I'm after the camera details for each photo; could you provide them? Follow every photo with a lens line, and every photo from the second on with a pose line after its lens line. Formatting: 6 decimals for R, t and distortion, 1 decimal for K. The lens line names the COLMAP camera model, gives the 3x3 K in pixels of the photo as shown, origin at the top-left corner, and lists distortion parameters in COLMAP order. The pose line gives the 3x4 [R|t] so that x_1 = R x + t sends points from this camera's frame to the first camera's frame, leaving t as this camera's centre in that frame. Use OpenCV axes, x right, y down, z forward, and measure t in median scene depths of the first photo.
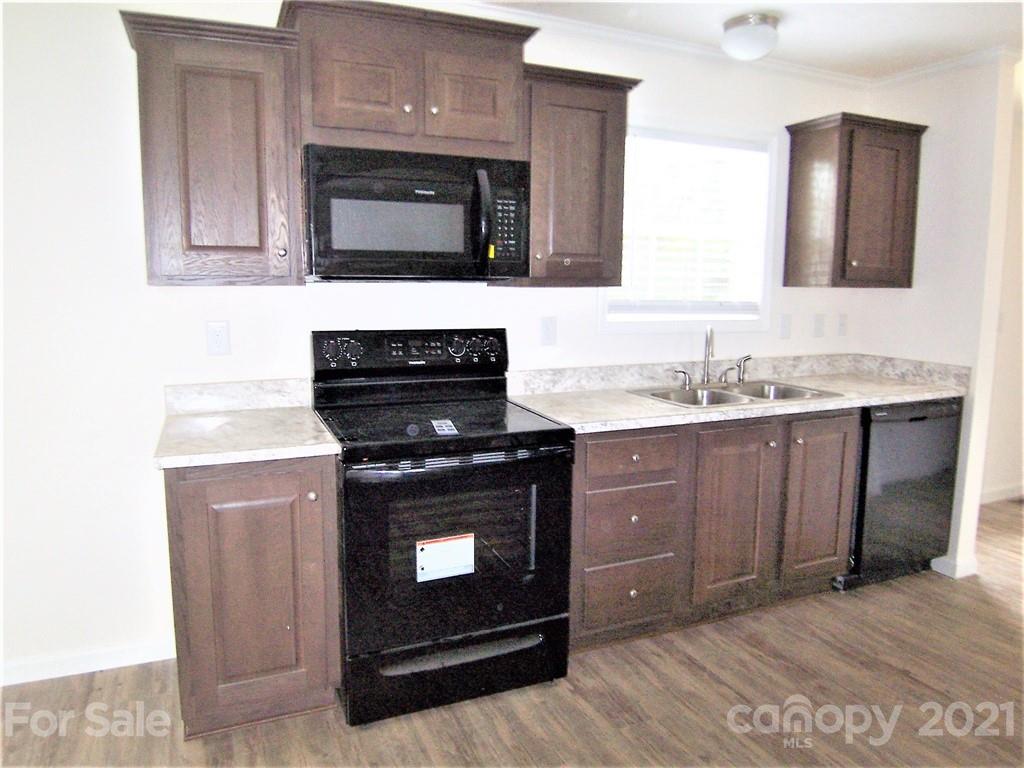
lens RADIAL K [[699.7, 0, 504.4], [0, 699.7, 379.2], [0, 0, 1]] dist [-0.020437, -0.016066]
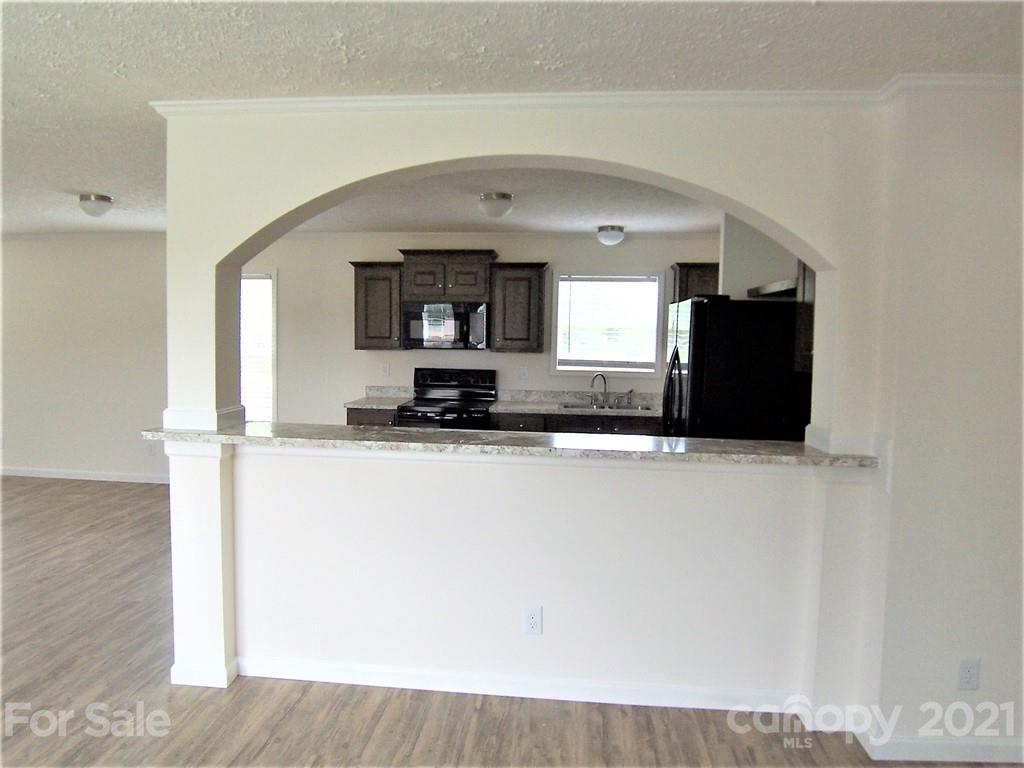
lens RADIAL K [[699.7, 0, 515.4], [0, 699.7, 382.9], [0, 0, 1]] dist [-0.020437, -0.016066]
pose [[0.878383, 0.048419, -0.475499, 1.230683], [-0.075525, 0.996418, -0.038052, 0.054371], [0.471953, 0.069336, 0.878893, -1.040992]]
